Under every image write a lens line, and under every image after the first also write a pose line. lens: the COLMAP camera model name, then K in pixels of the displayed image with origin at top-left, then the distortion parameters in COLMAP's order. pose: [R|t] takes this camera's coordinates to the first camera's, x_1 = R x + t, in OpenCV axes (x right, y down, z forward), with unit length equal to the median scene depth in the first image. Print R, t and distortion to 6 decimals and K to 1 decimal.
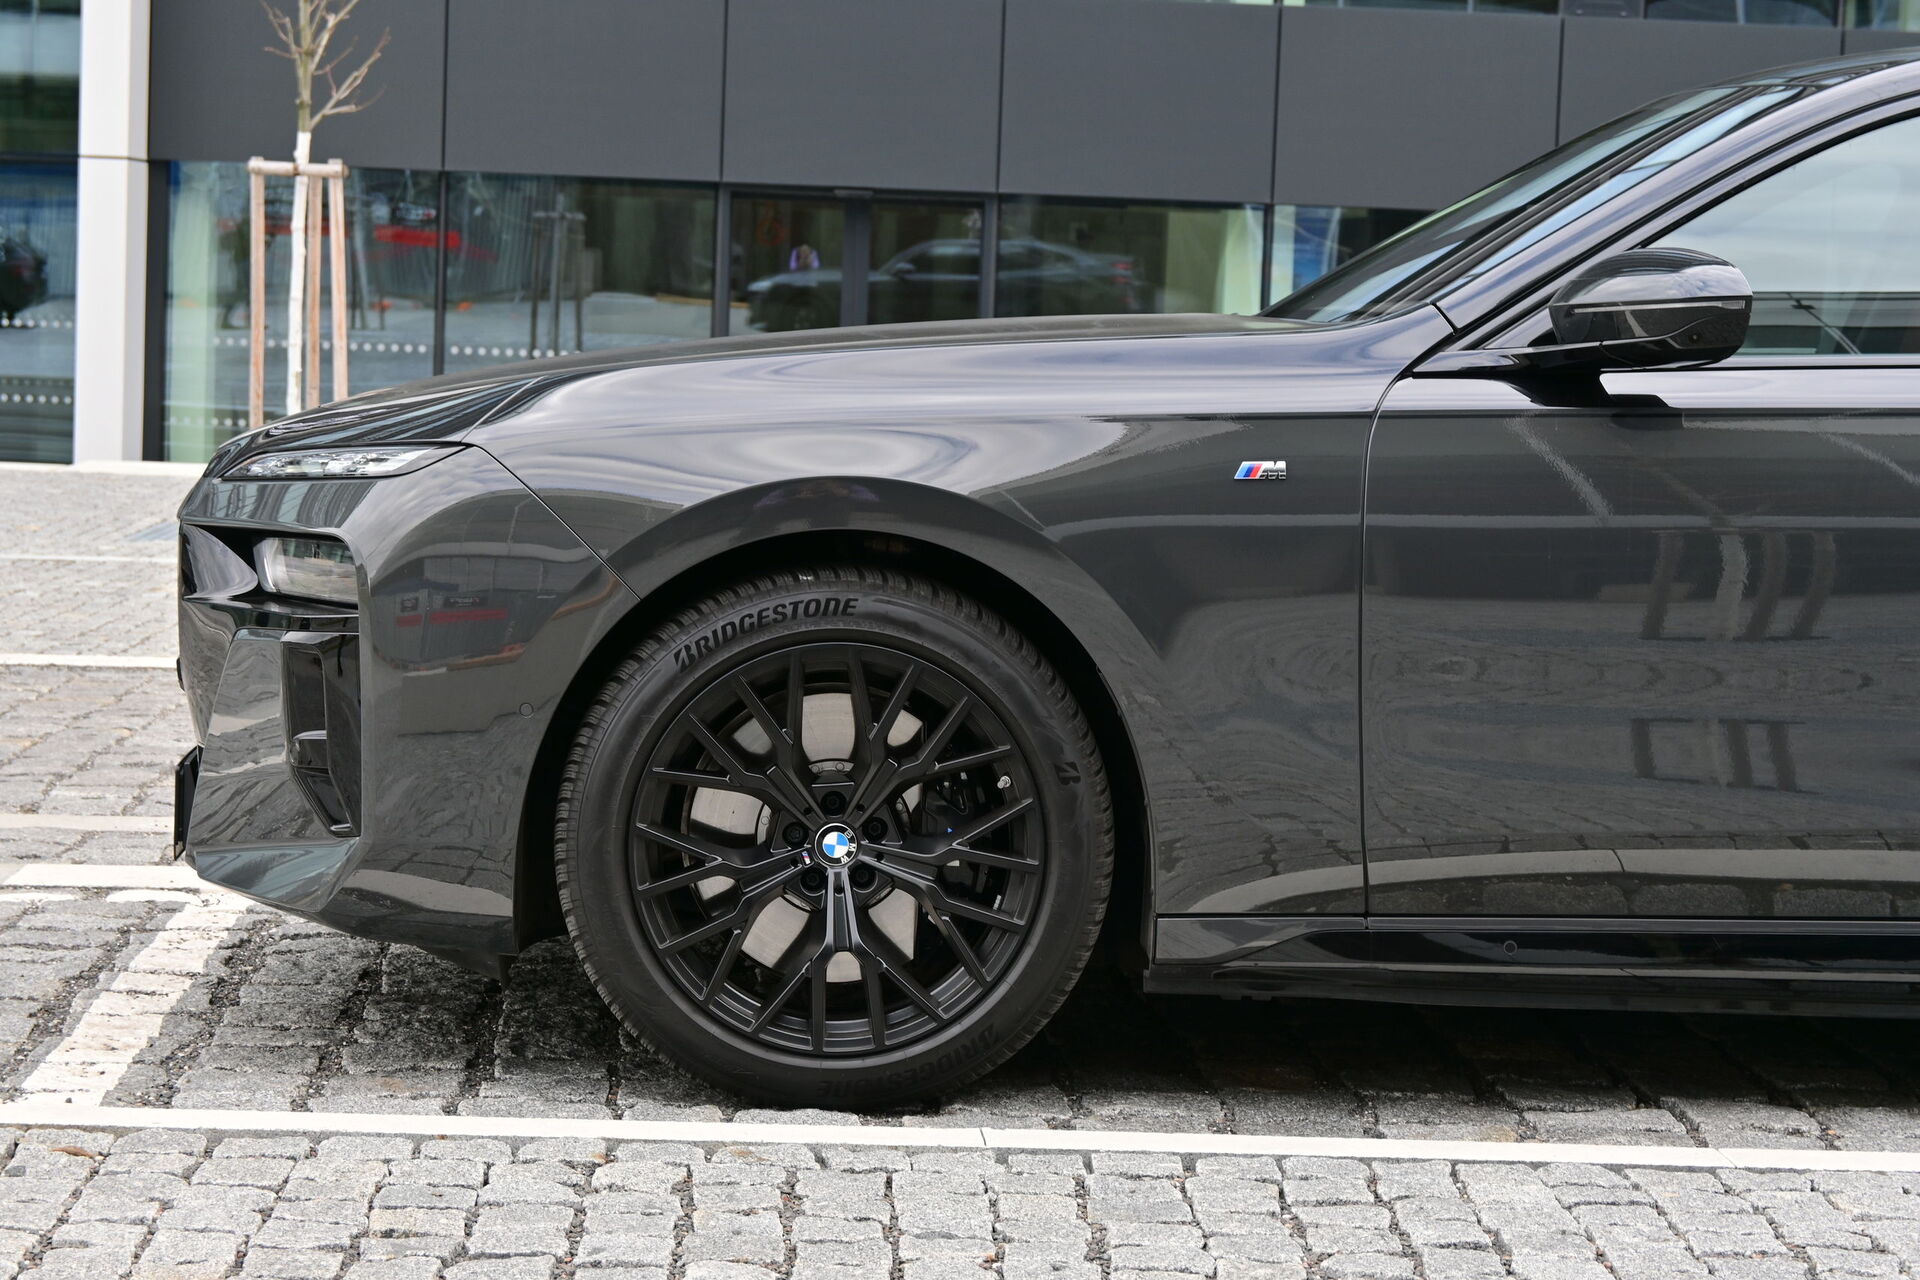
lens RADIAL K [[4069.2, 0, 946.9], [0, 4069.2, 645.6], [0, 0, 1]] dist [0.001346, 0.000000]
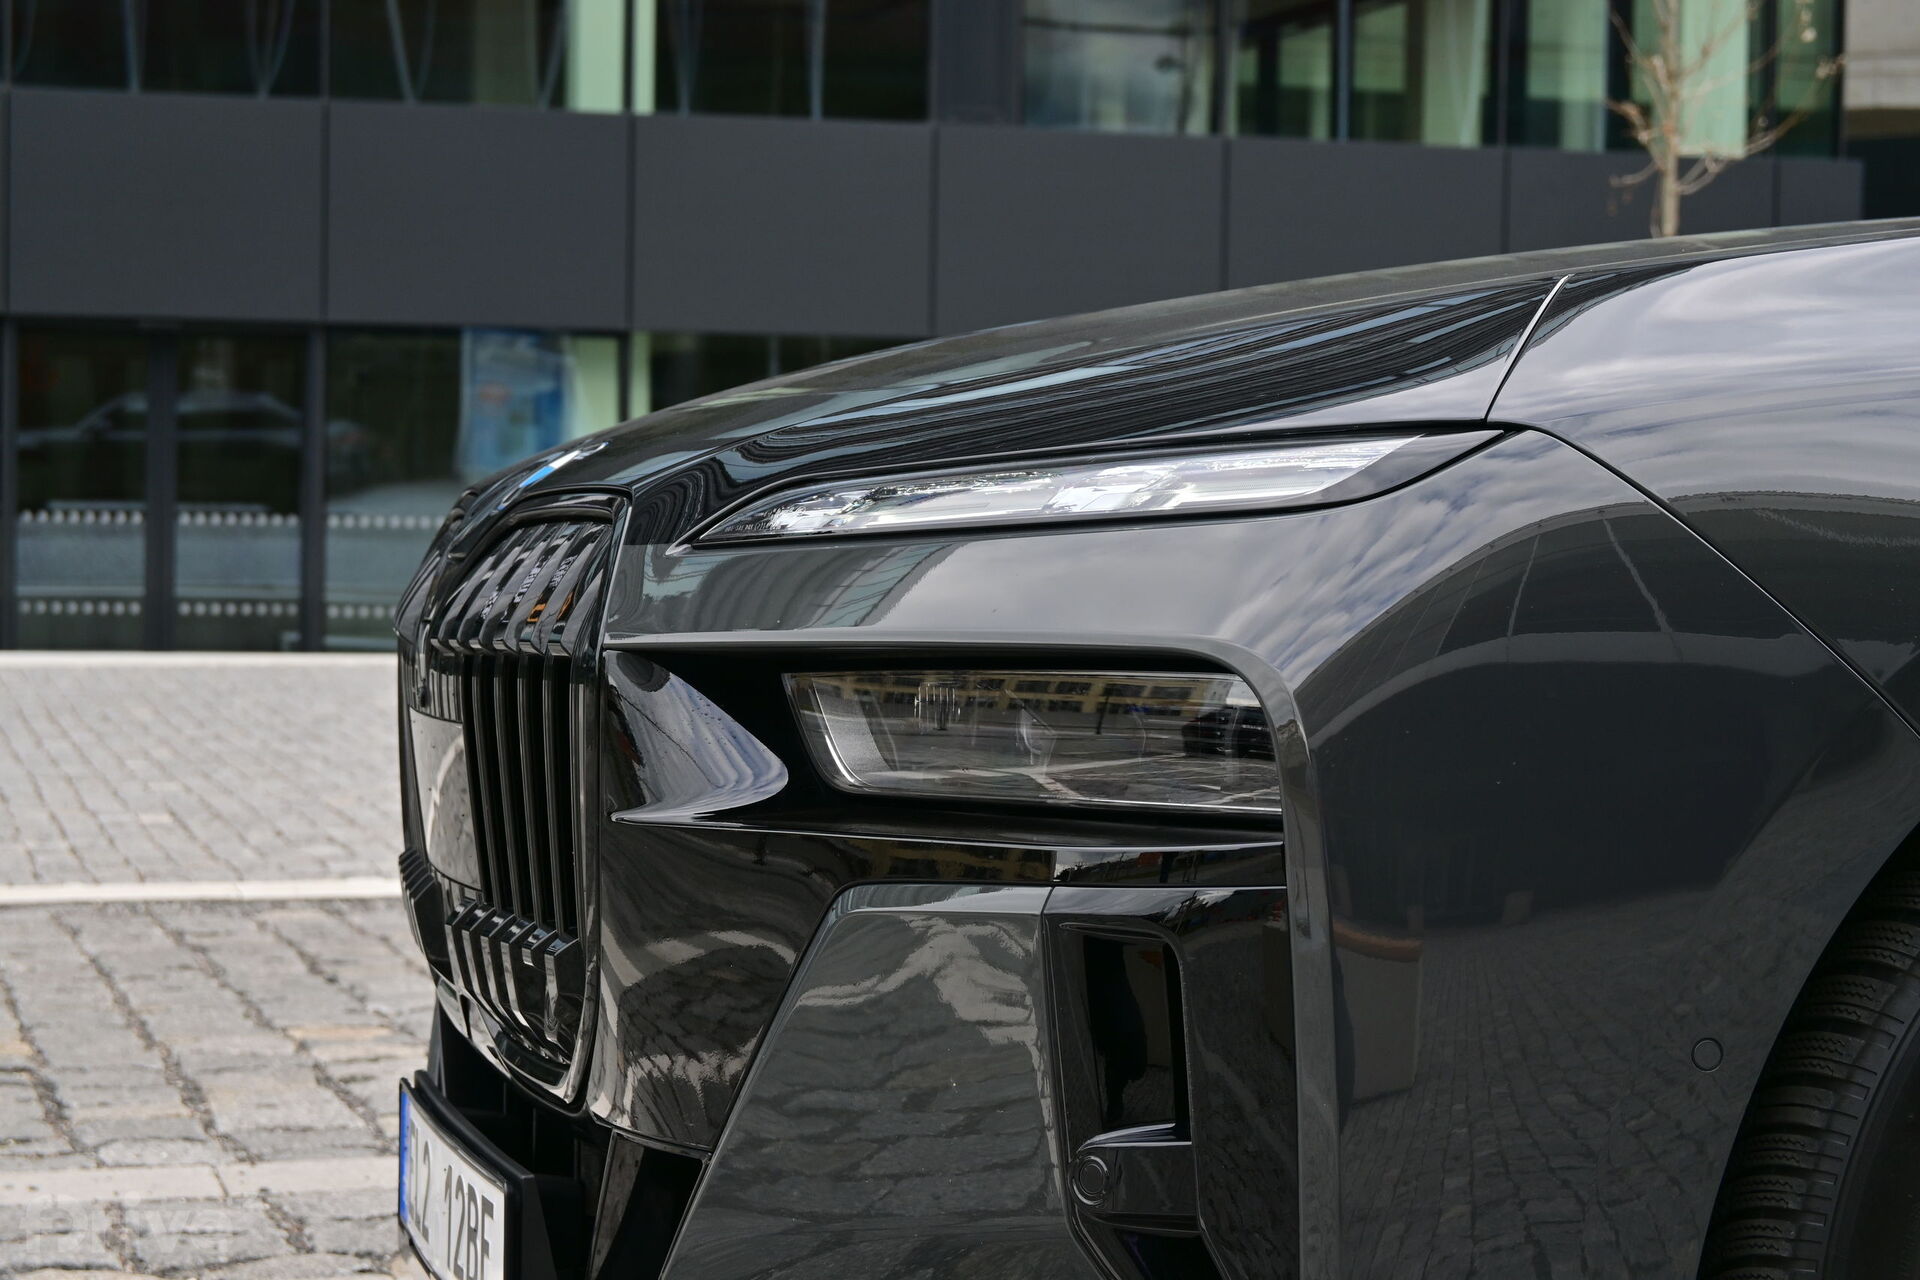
lens RADIAL K [[4069.2, 0, 966.7], [0, 4069.2, 626.3], [0, 0, 1]] dist [0.001346, 0.000000]
pose [[0.975700, -0.027609, 0.217362, -0.264556], [0.037342, 0.998469, -0.040797, -0.013846], [-0.215903, 0.047922, 0.975238, 0.602858]]
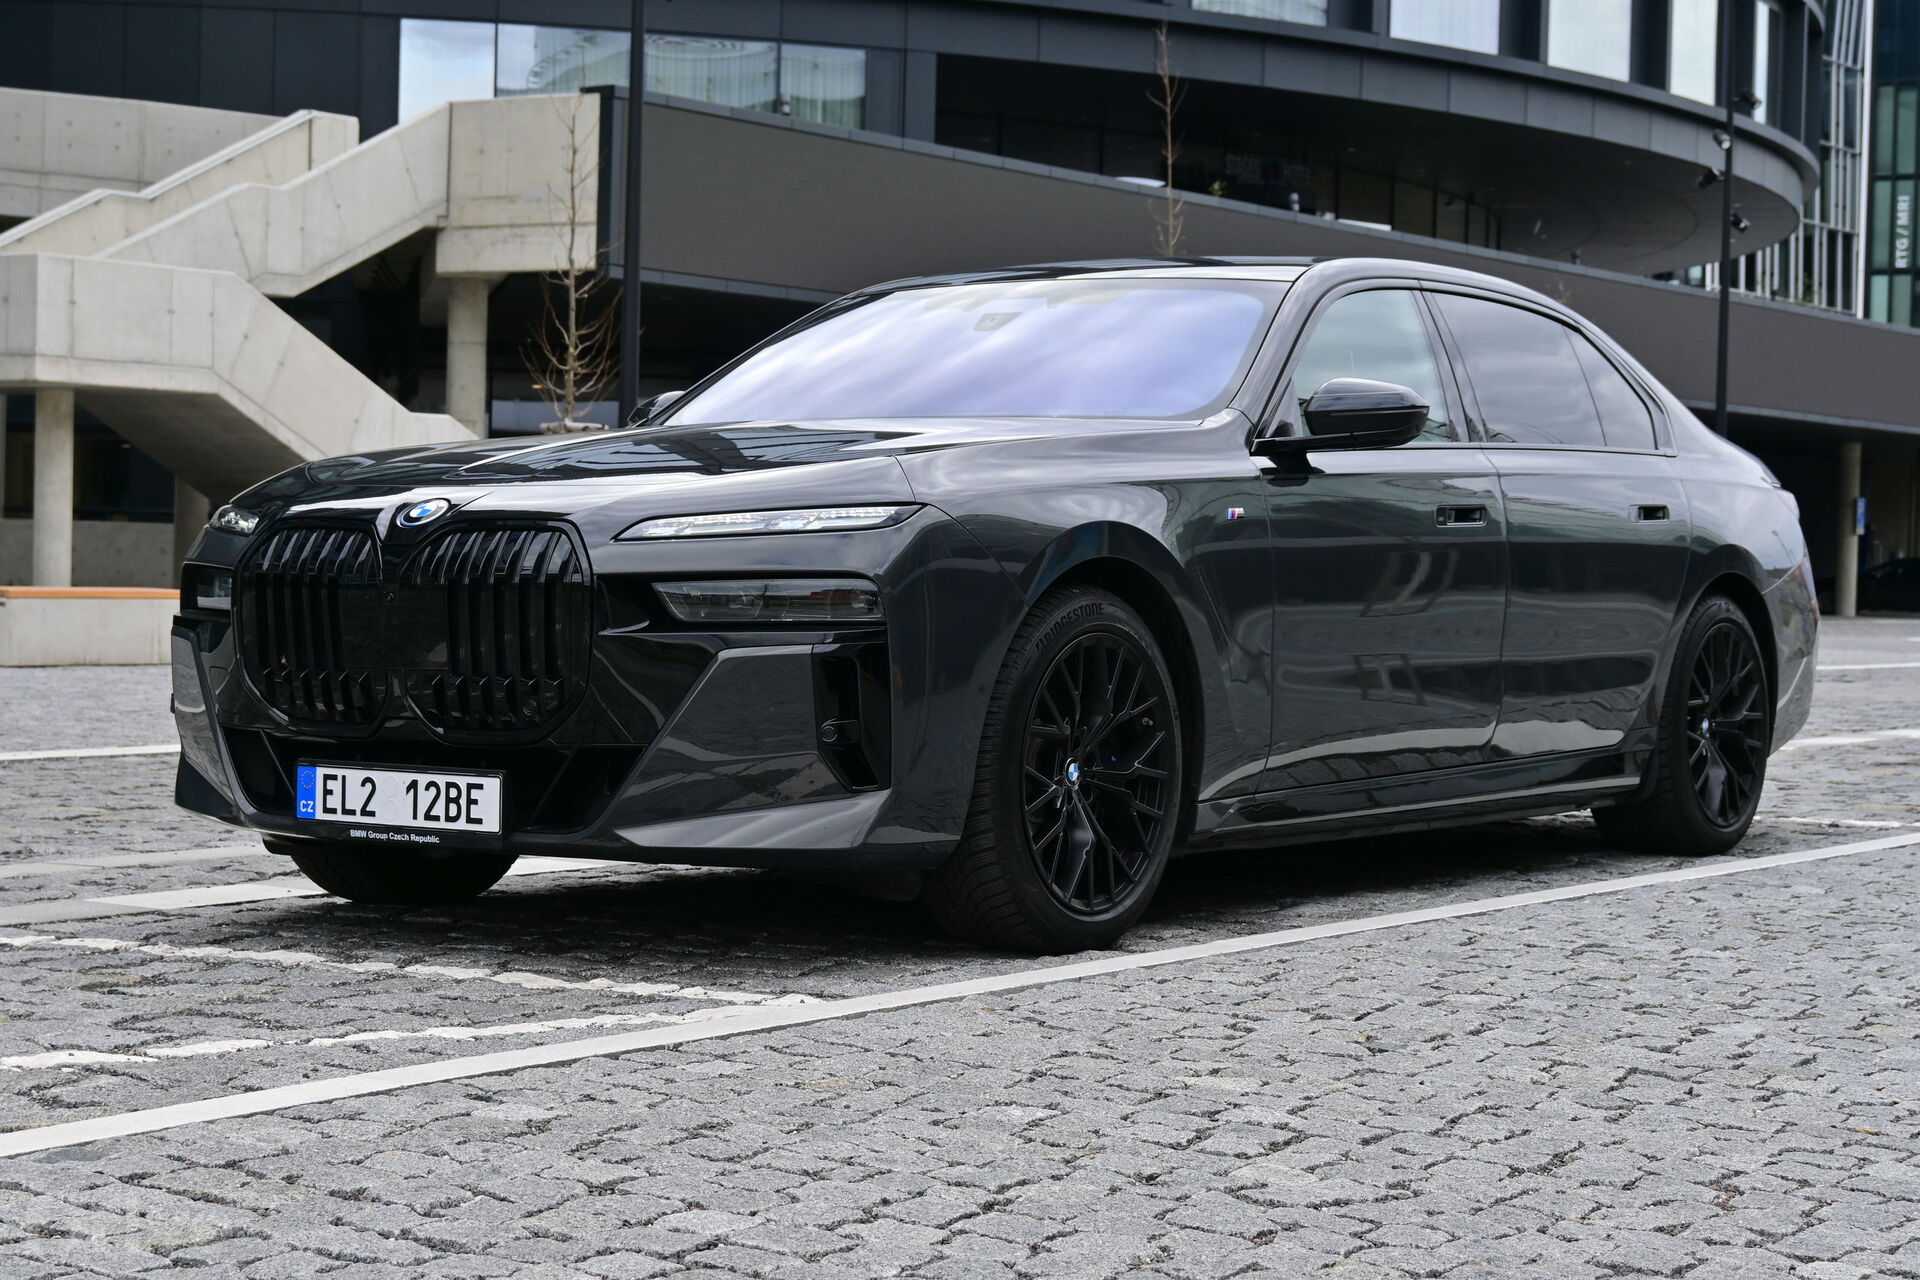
lens RADIAL K [[3422.5, 0, 966.9], [0, 3422.5, 636.3], [0, 0, 1]] dist [0.307753, 0.000000]
pose [[0.604348, -0.041728, 0.795627, -1.048442], [0.067349, 0.997729, 0.001171, -0.004331], [-0.793869, 0.052877, 0.605785, 0.276832]]
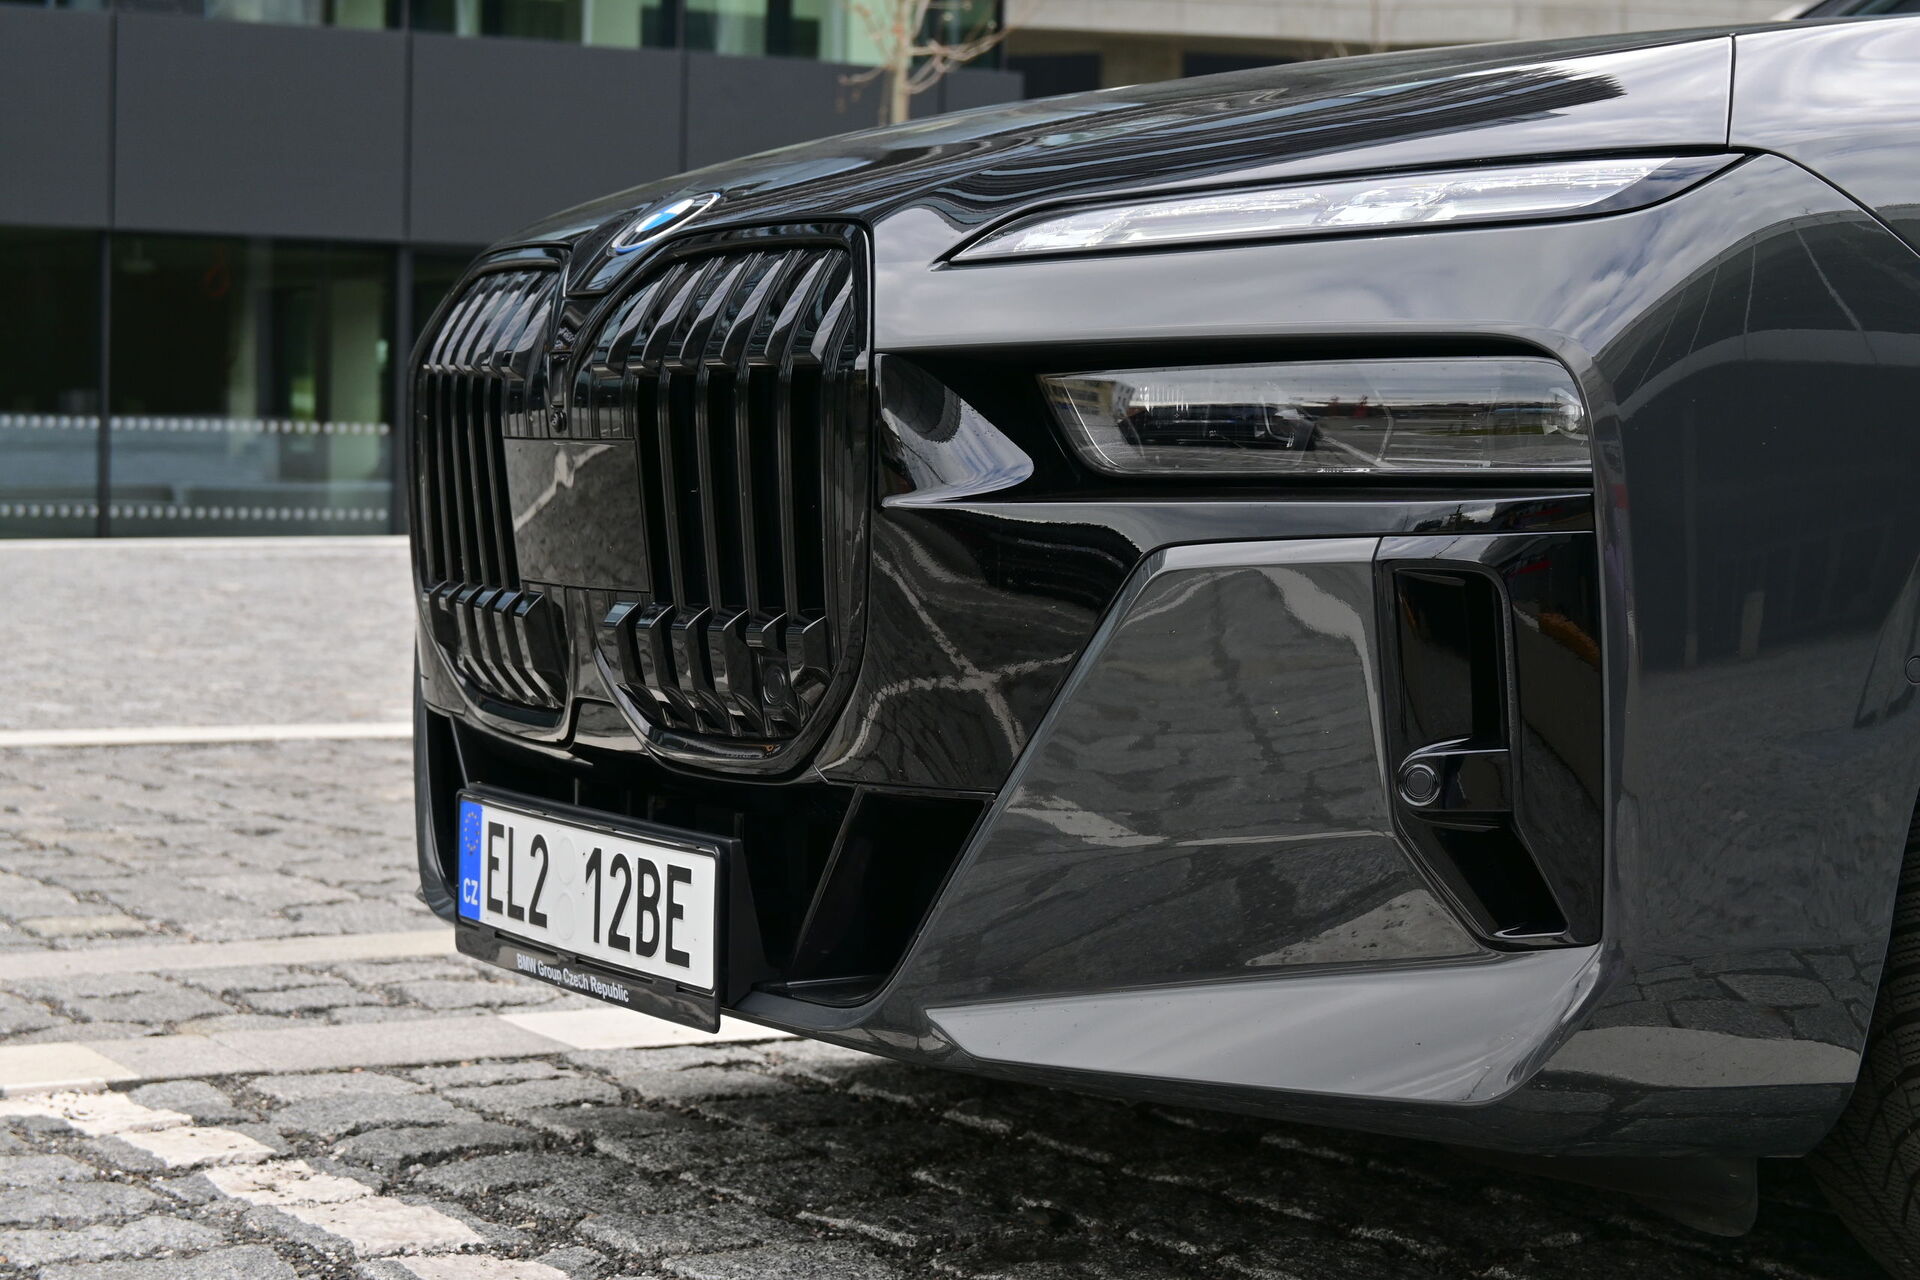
lens RADIAL K [[4052.5, 0, 968.0], [0, 4052.5, 638.9], [0, 0, 1]] dist [0.026629, 0.000000]
pose [[0.899353, -0.039767, 0.435411, -0.425146], [0.047844, 0.998826, -0.007598, 0.010000], [-0.434597, 0.027665, 0.900200, 0.592928]]
